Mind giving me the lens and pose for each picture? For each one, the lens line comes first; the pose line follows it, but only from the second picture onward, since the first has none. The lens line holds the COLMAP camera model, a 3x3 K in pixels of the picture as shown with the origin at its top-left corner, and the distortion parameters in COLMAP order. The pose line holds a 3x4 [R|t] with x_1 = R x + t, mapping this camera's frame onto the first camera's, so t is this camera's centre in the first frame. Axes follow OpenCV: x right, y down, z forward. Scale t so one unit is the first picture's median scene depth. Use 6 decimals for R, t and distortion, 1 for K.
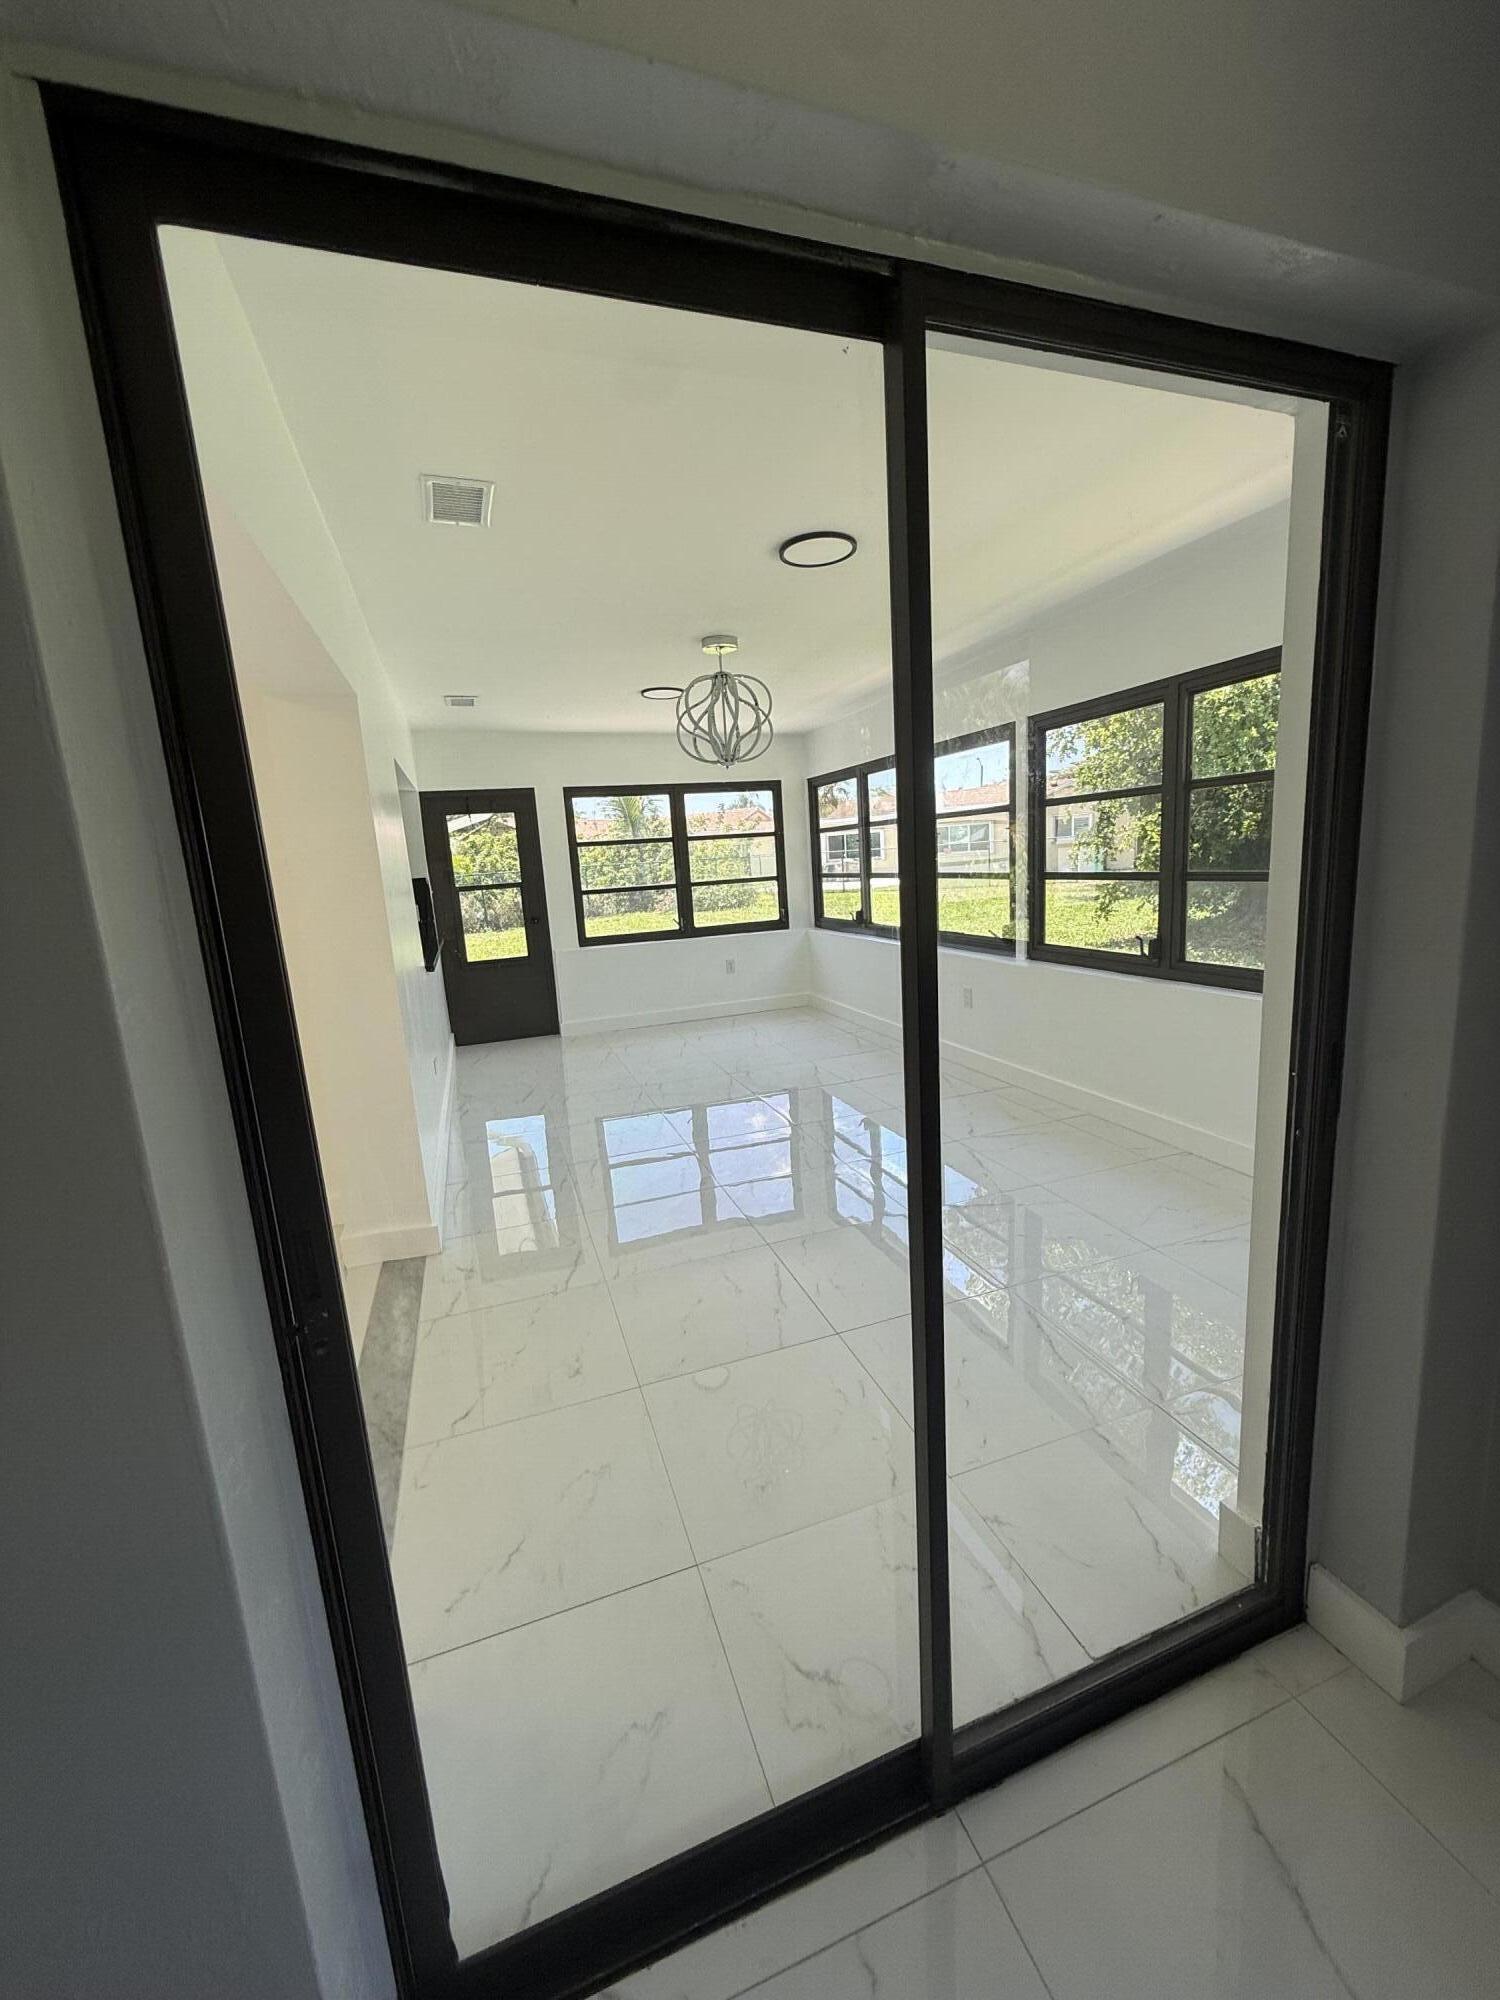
lens RADIAL K [[797.9, 0, 749.9], [0, 797.9, 998.2], [0, 0, 1]] dist [0.000271, 0.000117]
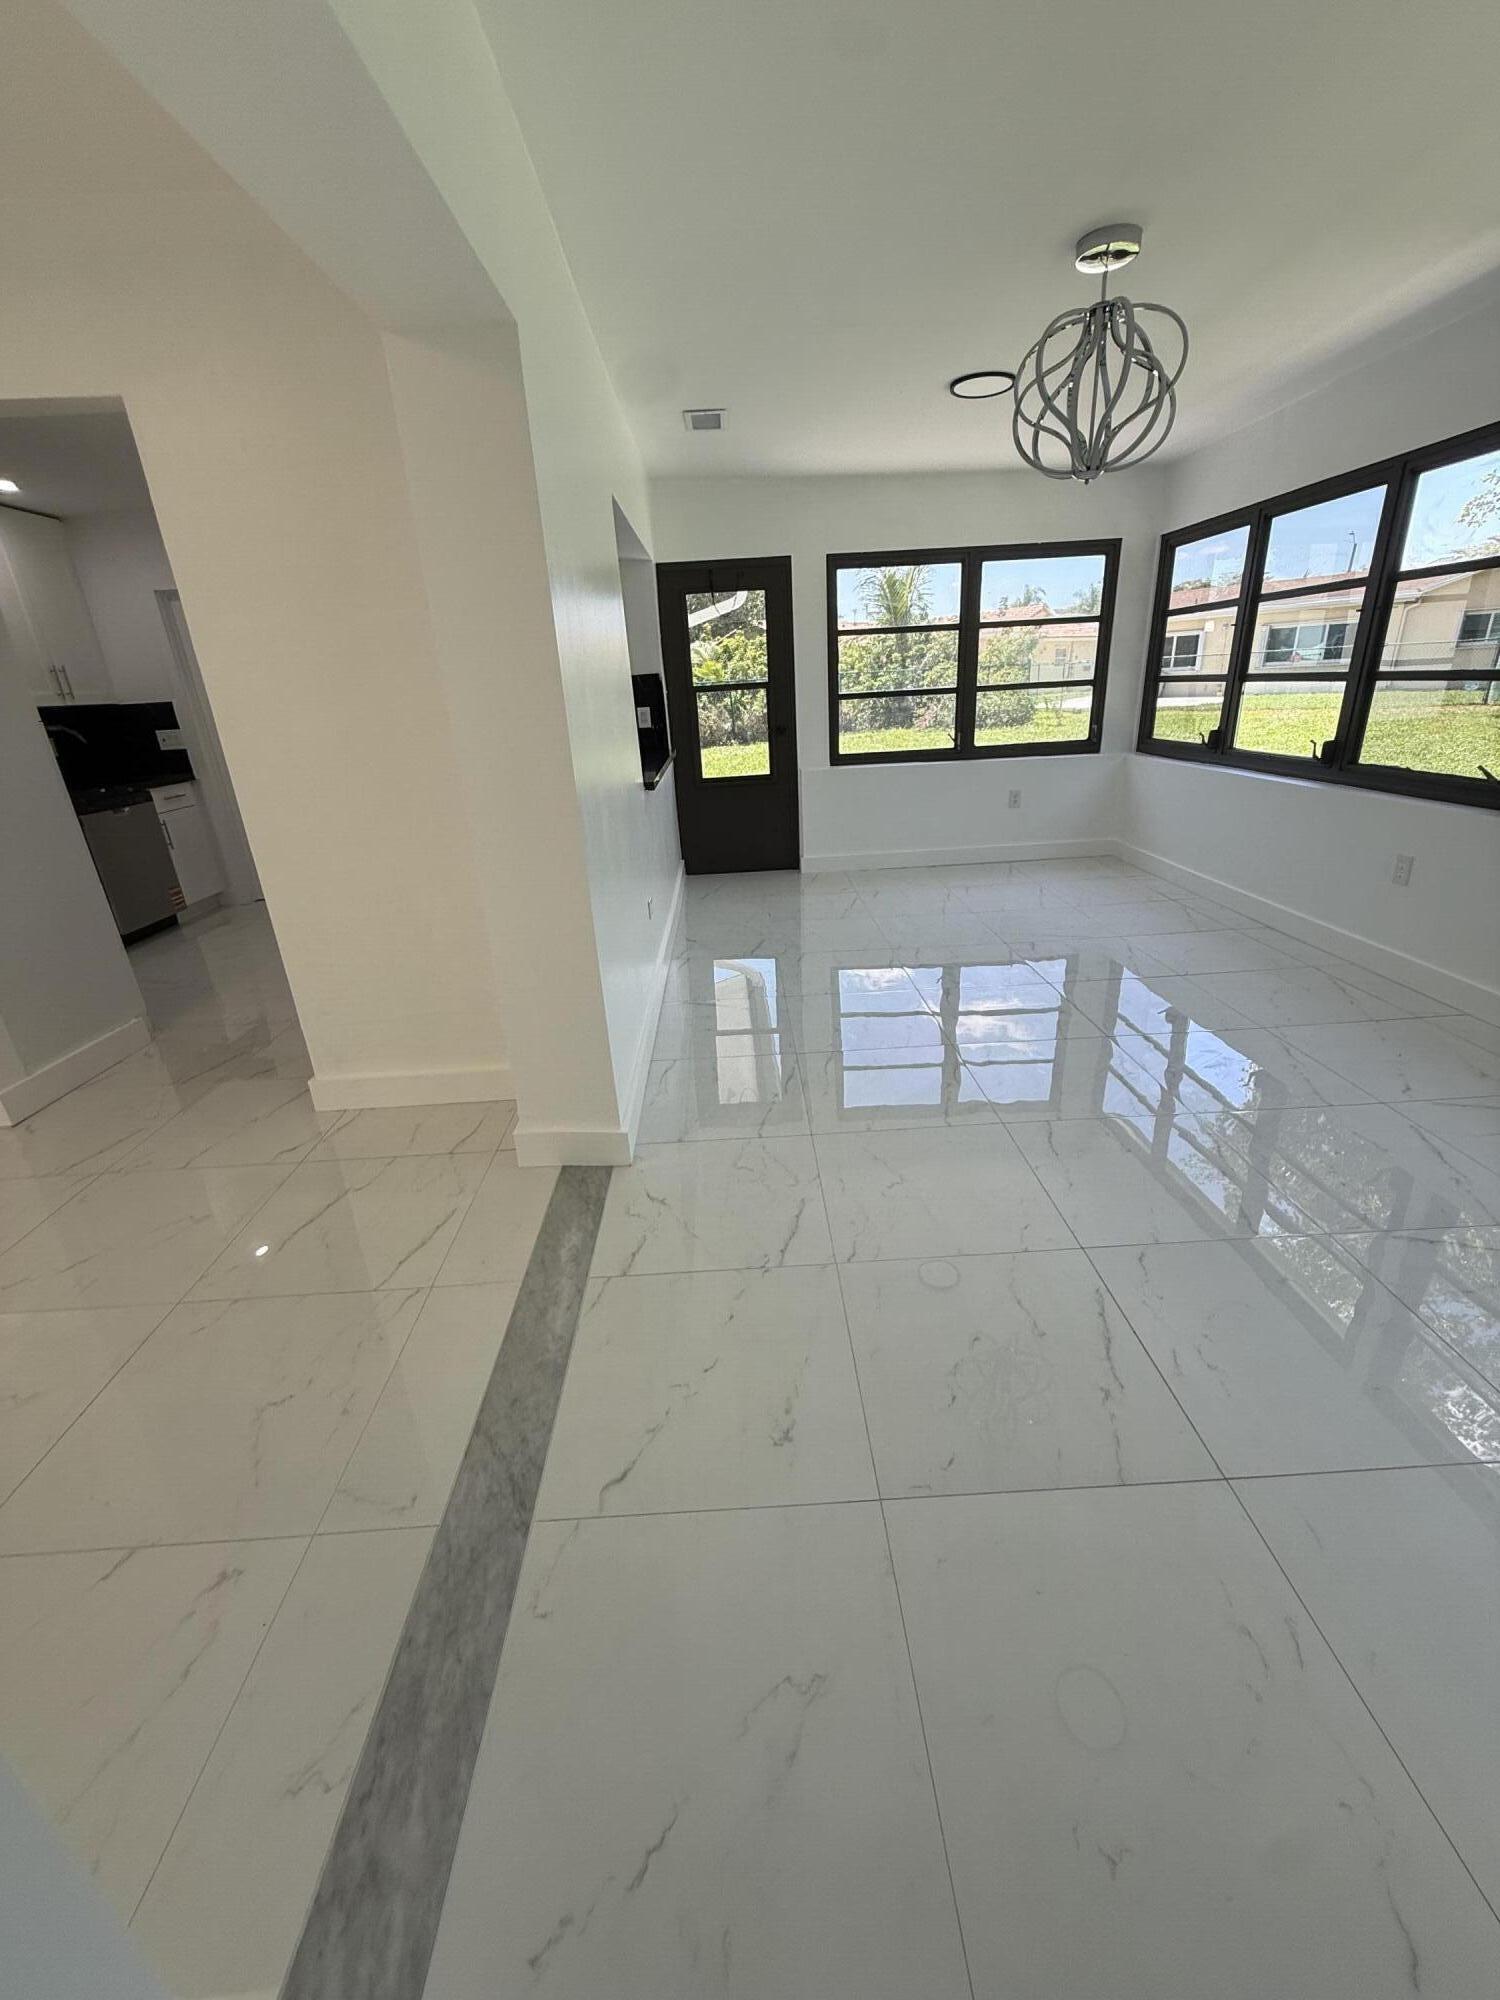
lens RADIAL K [[797.9, 0, 749.9], [0, 797.9, 998.2], [0, 0, 1]] dist [0.000271, 0.000117]
pose [[0.954096, 0.121241, -0.273865, -0.036520], [-0.059267, 0.972748, 0.224164, -0.010182], [0.293579, -0.197642, 0.935280, 0.150505]]
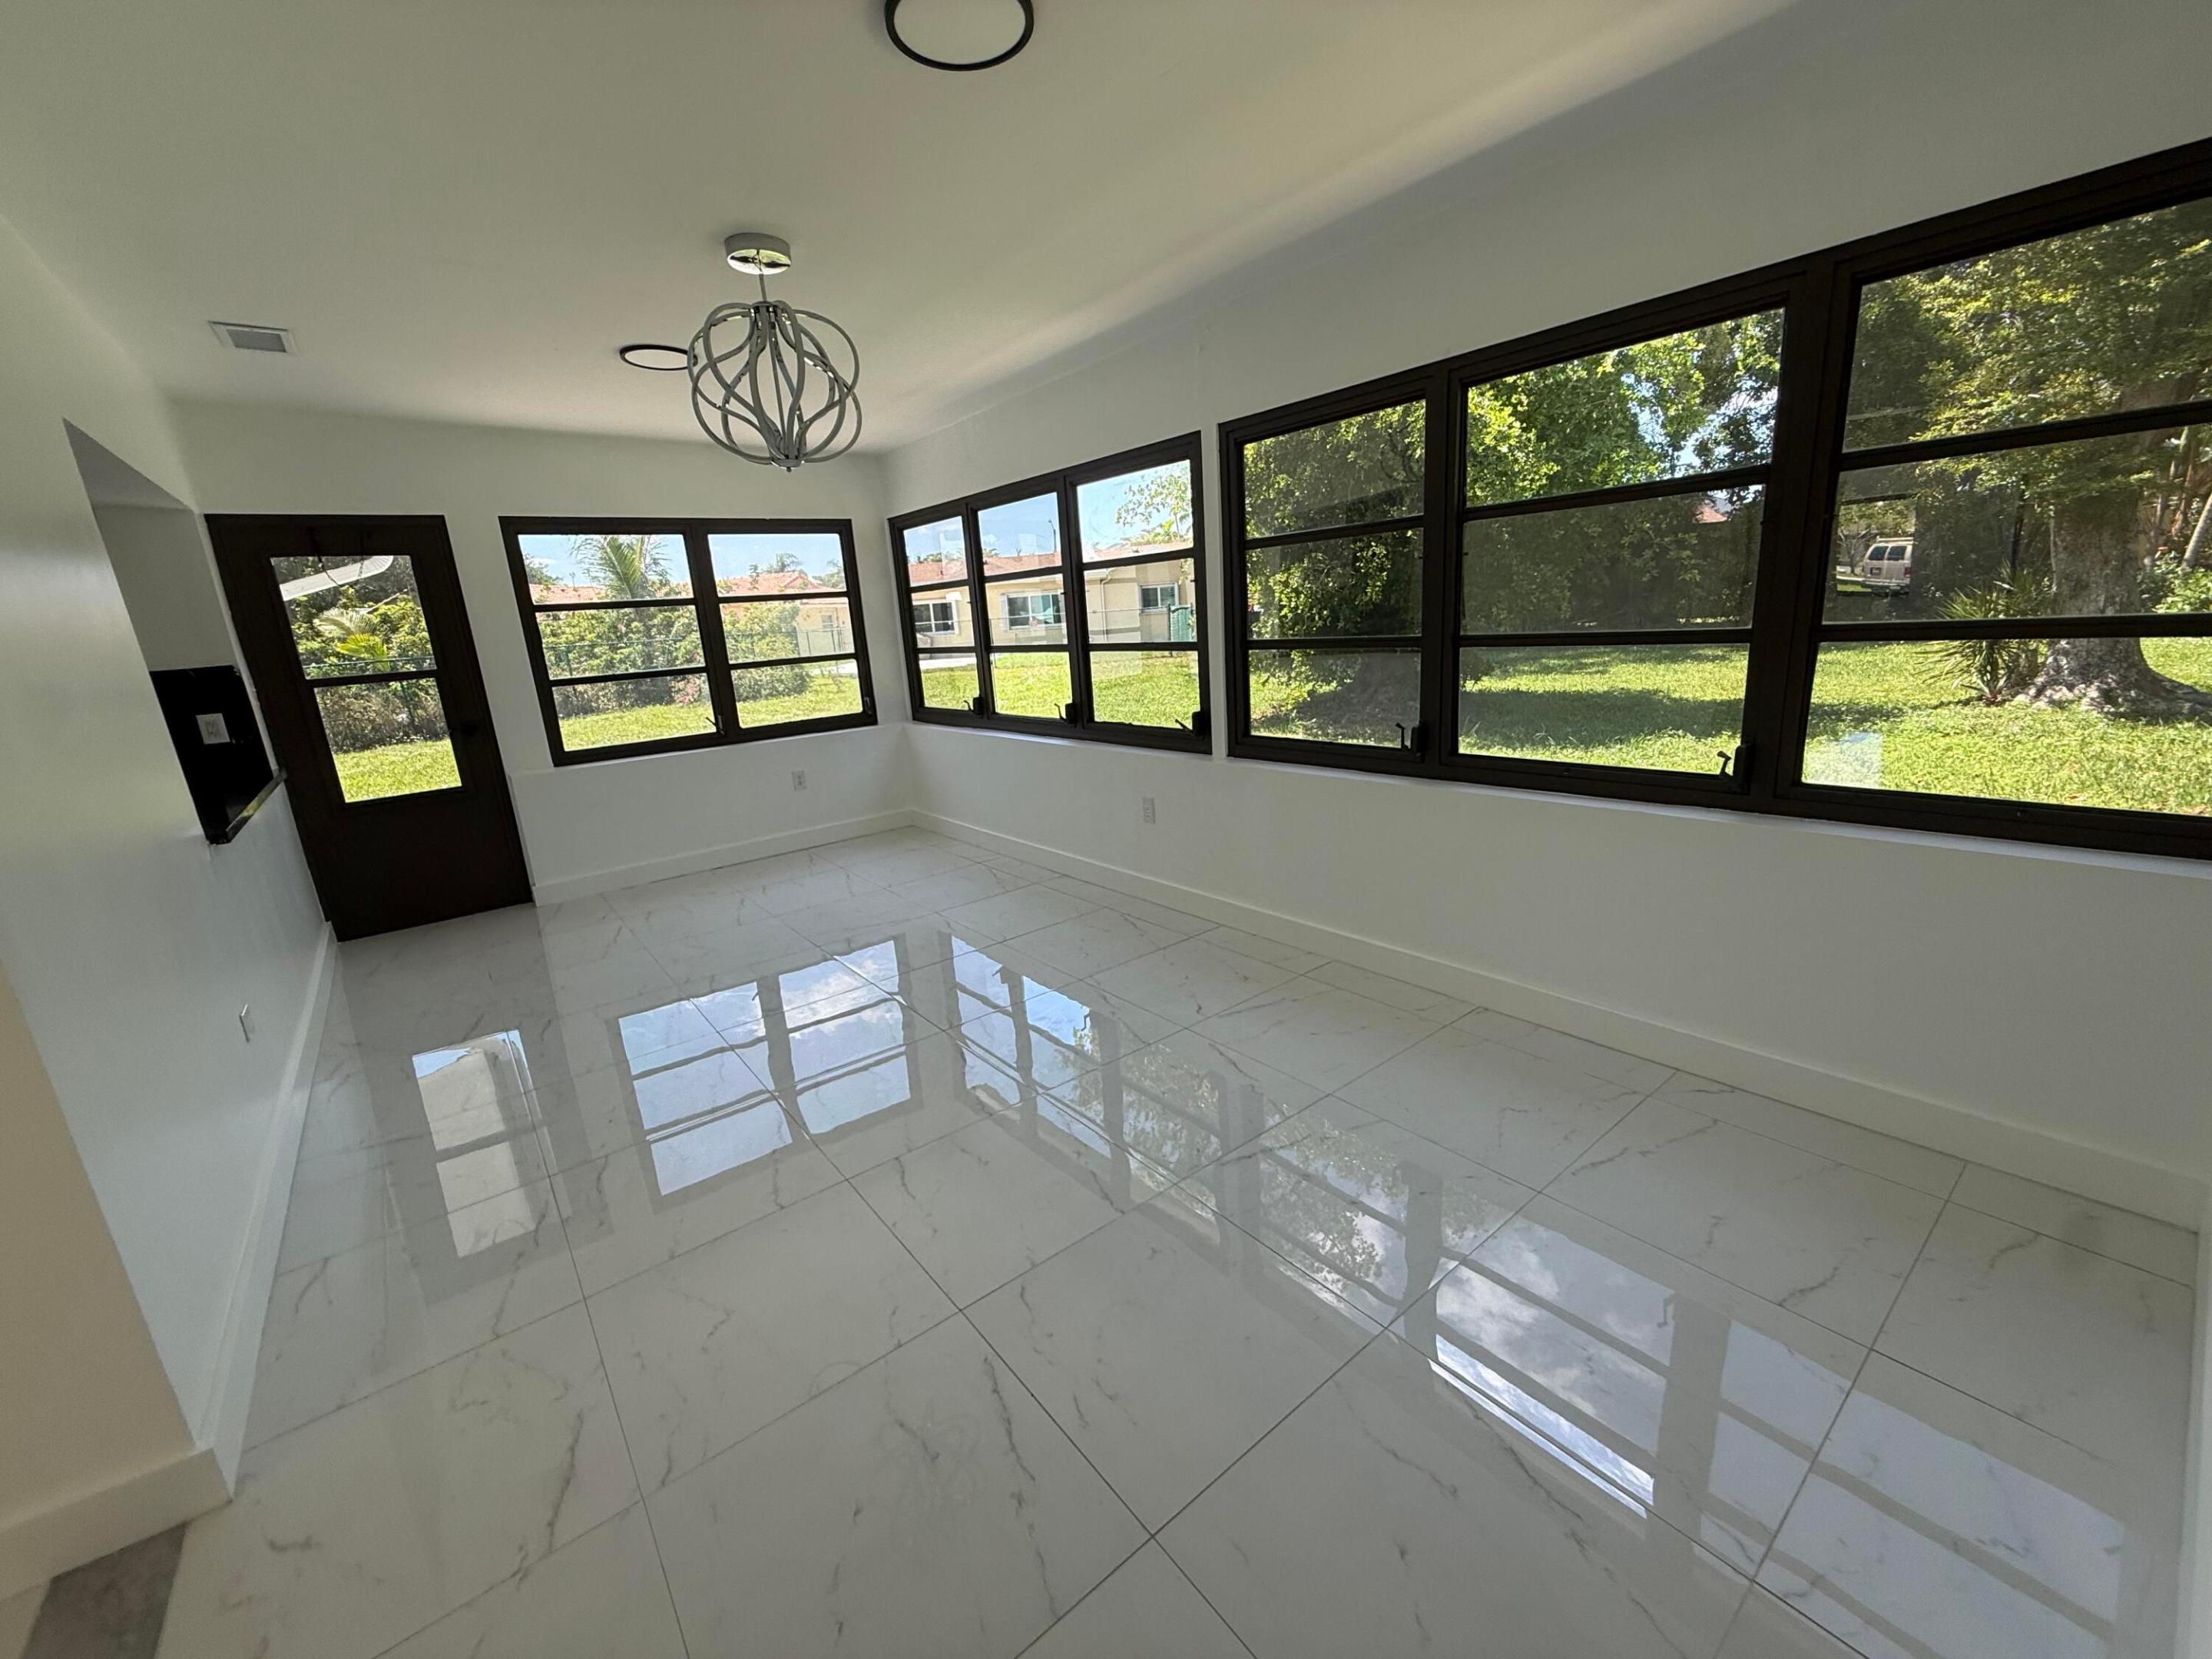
lens RADIAL K [[882.4, 0, 1104.0], [0, 882.4, 827.2], [0, 0, 1]] dist [0.000271, 0.000117]
pose [[0.944828, -0.080370, 0.317554, -0.022350], [0.066817, 0.996337, 0.053362, -0.023775], [-0.320680, -0.029200, 0.946738, 0.171915]]
